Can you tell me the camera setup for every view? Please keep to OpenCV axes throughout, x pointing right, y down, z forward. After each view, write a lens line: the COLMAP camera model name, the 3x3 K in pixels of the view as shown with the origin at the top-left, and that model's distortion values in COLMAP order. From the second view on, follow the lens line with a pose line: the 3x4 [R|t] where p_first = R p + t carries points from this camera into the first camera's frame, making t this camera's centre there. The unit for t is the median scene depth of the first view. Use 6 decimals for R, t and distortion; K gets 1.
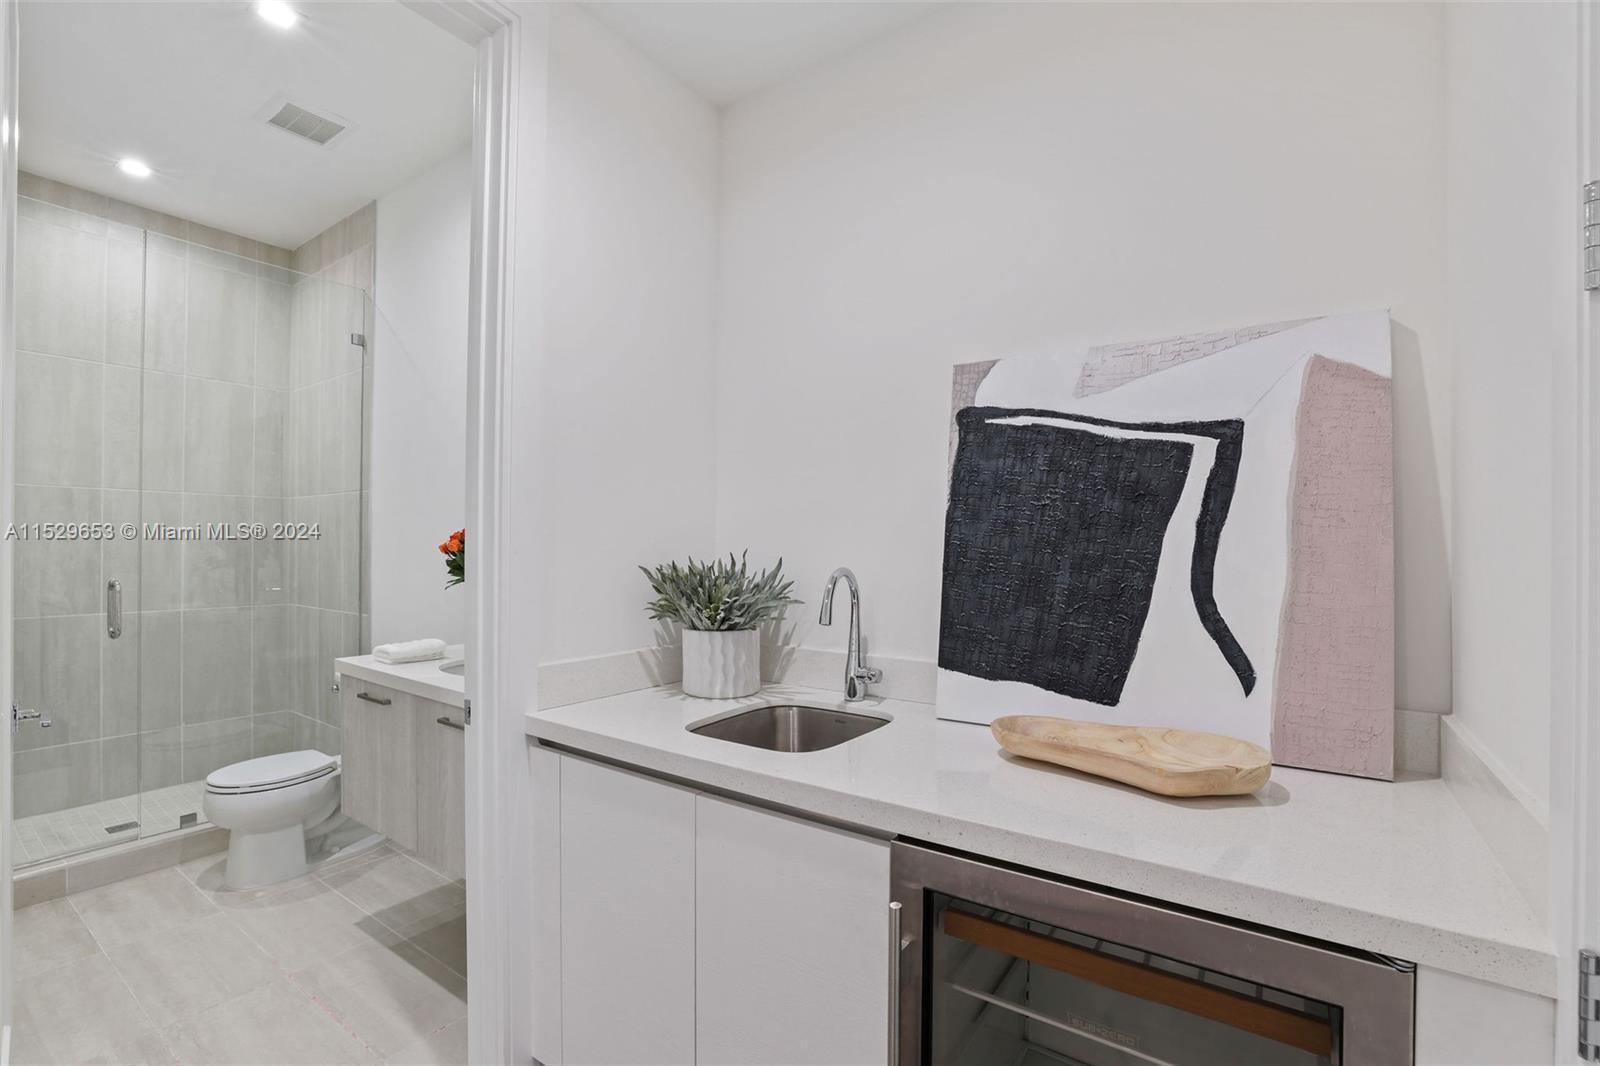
lens RADIAL K [[700.1, 0, 788.1], [0, 700.1, 540.3], [0, 0, 1]] dist [-0.004649, 0.003762]
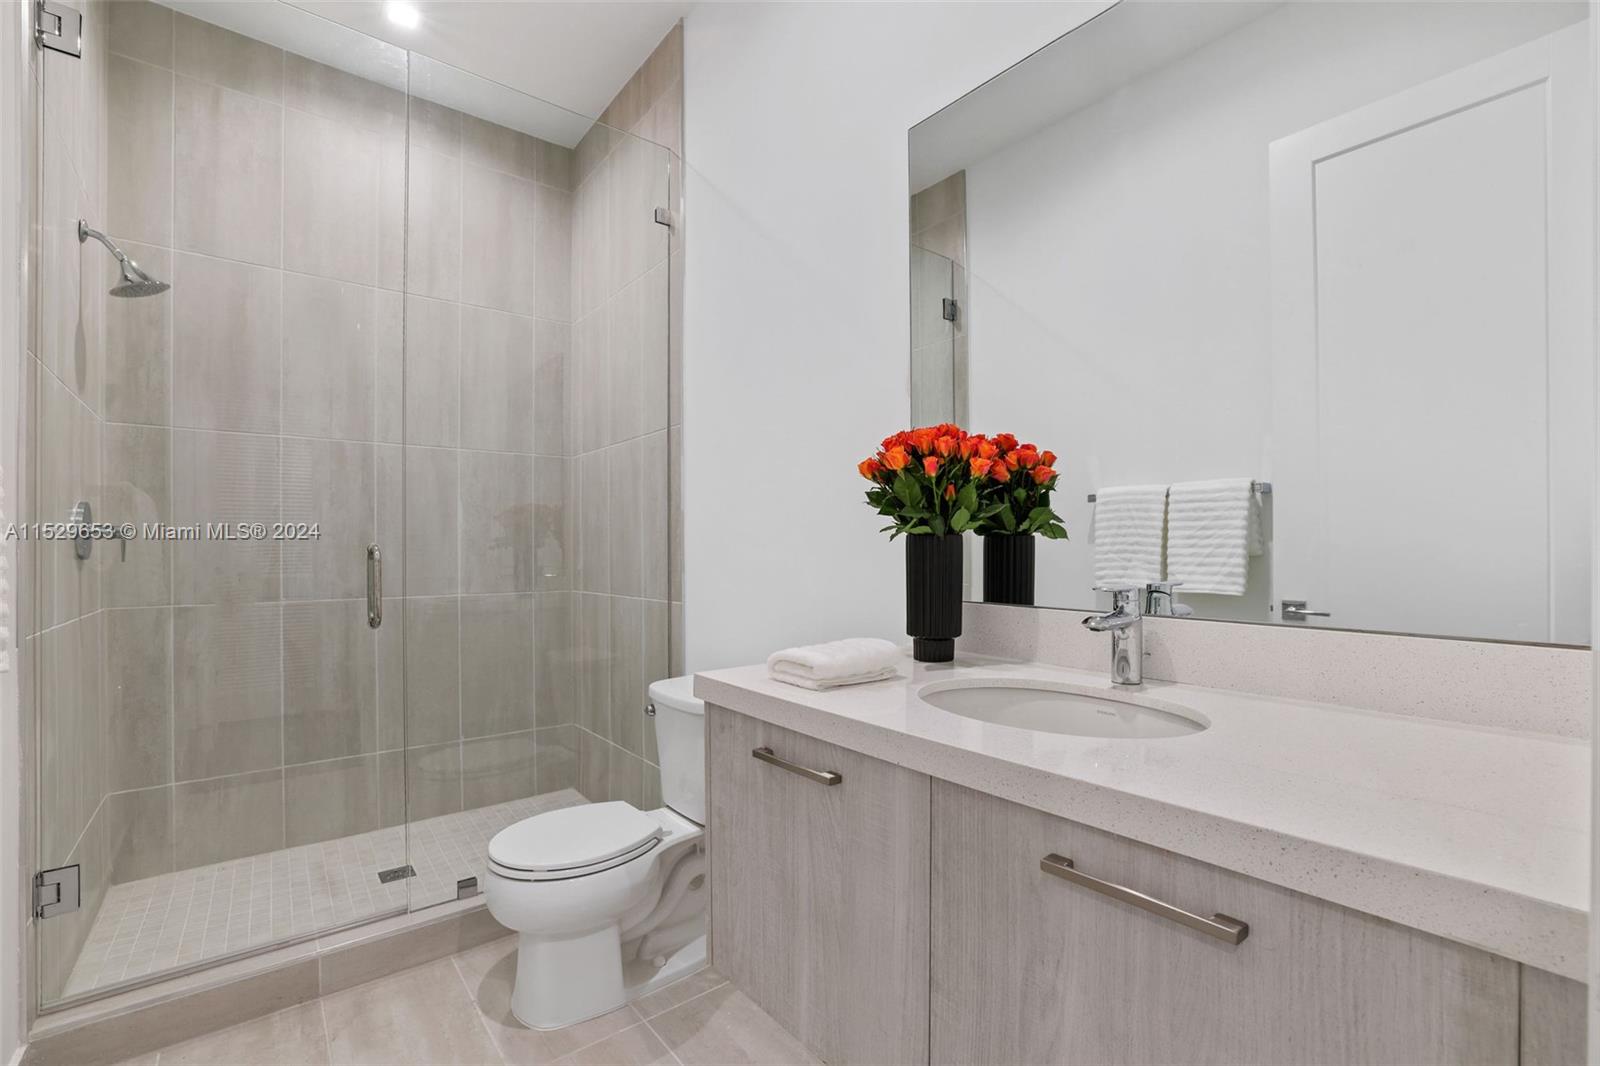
lens RADIAL K [[700.1, 0, 812.5], [0, 700.1, 543.8], [0, 0, 1]] dist [-0.004649, 0.003762]
pose [[0.967920, -0.012110, -0.250965, -0.298558], [0.011332, 0.999925, -0.004543, 0.052839], [0.251002, 0.001554, 0.967985, 0.355824]]
